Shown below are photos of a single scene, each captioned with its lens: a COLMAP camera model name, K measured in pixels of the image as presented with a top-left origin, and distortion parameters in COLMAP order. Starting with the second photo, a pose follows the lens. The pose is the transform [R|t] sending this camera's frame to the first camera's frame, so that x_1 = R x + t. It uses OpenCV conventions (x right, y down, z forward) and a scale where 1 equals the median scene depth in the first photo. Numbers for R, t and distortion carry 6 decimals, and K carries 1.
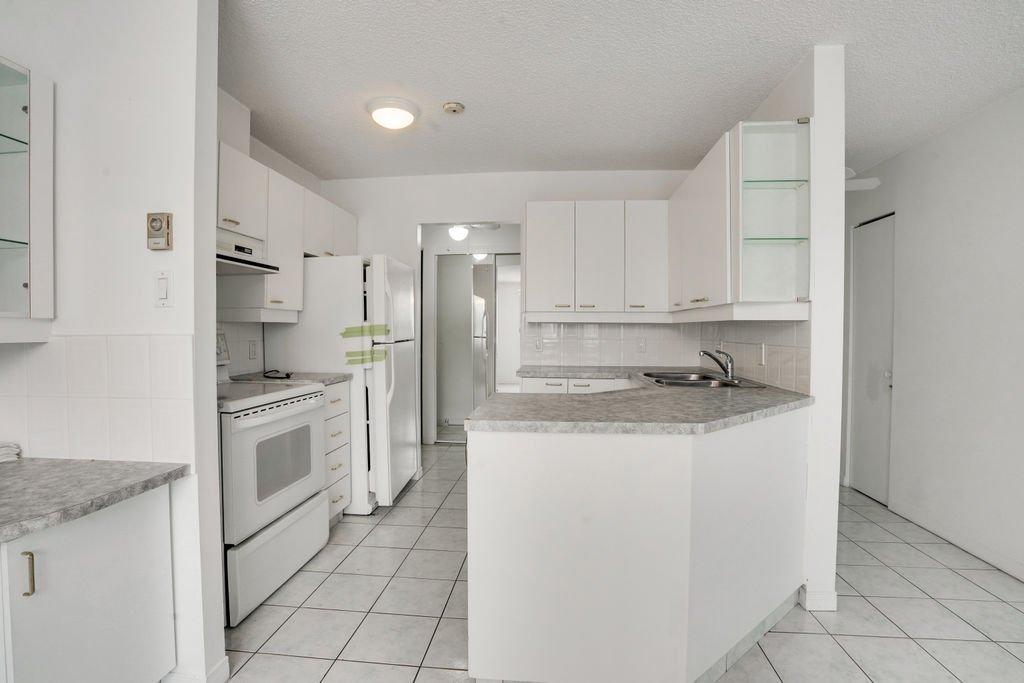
lens RADIAL K [[490.7, 0, 512.2], [0, 490.7, 341.2], [0, 0, 1]] dist [-0.067411, 0.019237]
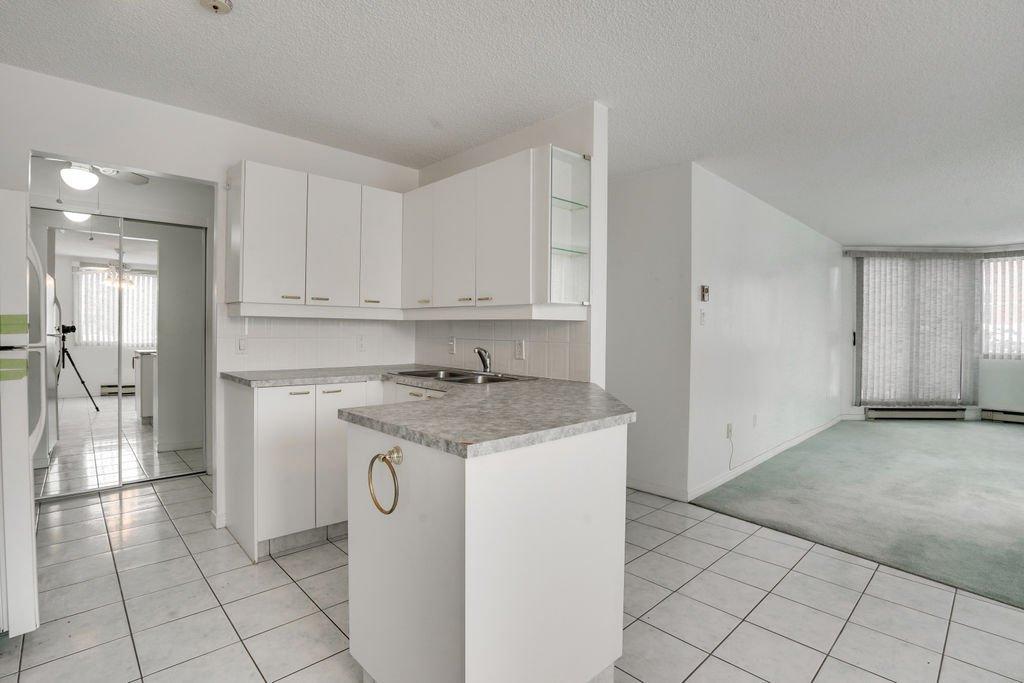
lens RADIAL K [[490.7, 0, 515.5], [0, 490.7, 333.1], [0, 0, 1]] dist [-0.067411, 0.019237]
pose [[0.658146, 0.000026, 0.752891, -0.360105], [0.007635, 0.999948, -0.006709, -0.004549], [-0.752852, 0.010163, 0.658111, 0.256440]]
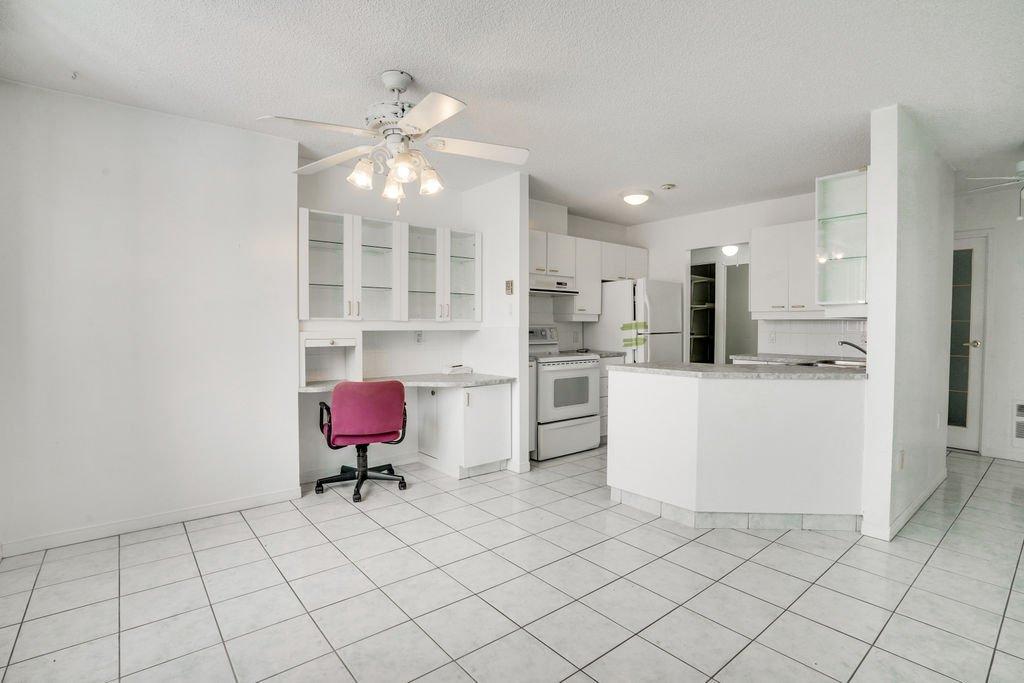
lens RADIAL K [[490.7, 0, 514.9], [0, 490.7, 339.4], [0, 0, 1]] dist [-0.067411, 0.019237]
pose [[0.705566, 0.016436, -0.708453, 0.697943], [-0.014408, 0.999857, 0.008846, 0.016688], [0.708497, 0.003966, 0.705702, -0.514889]]
